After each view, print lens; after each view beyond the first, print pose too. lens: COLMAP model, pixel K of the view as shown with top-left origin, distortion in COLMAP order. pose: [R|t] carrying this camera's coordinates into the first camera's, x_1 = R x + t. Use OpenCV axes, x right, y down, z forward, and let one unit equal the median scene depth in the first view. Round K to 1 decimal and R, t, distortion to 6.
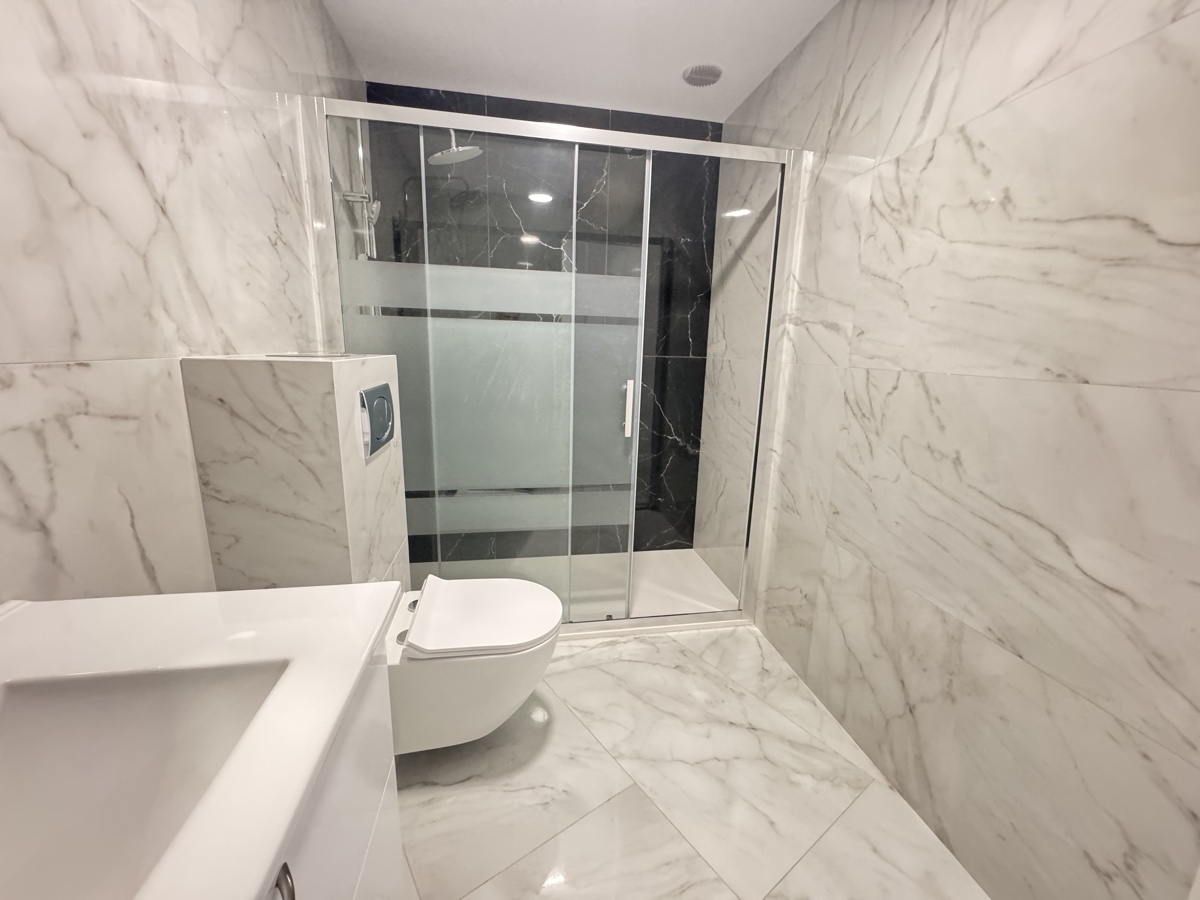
lens RADIAL K [[477.9, 0, 600.0], [0, 477.9, 450.0], [0, 0, 1]] dist [-0.003613, -0.000040]
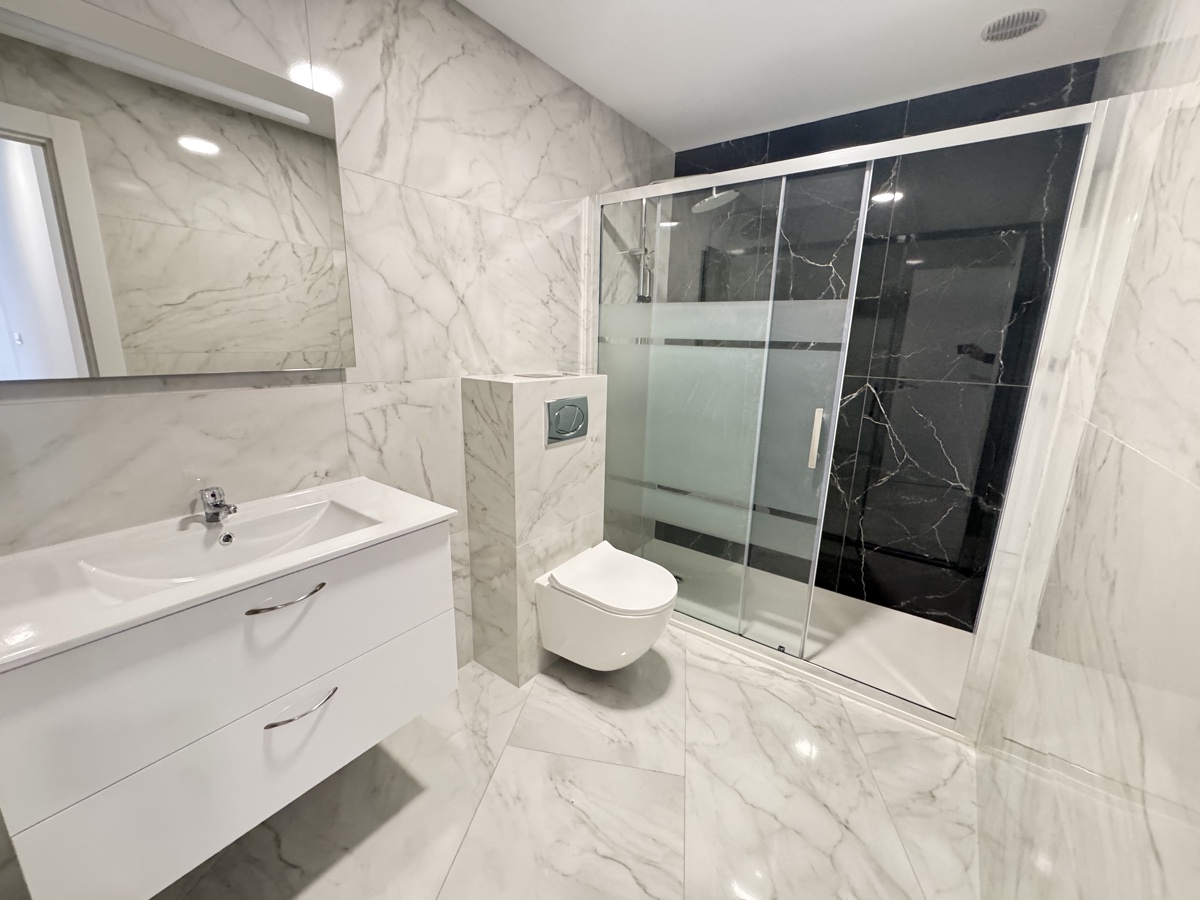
lens RADIAL K [[477.9, 0, 600.0], [0, 477.9, 450.0], [0, 0, 1]] dist [-0.003613, -0.000040]
pose [[0.686527, 0.156150, -0.710140, 0.548831], [-0.158471, 0.985322, 0.063457, -0.069915], [0.709625, 0.068971, 0.701195, 0.043407]]
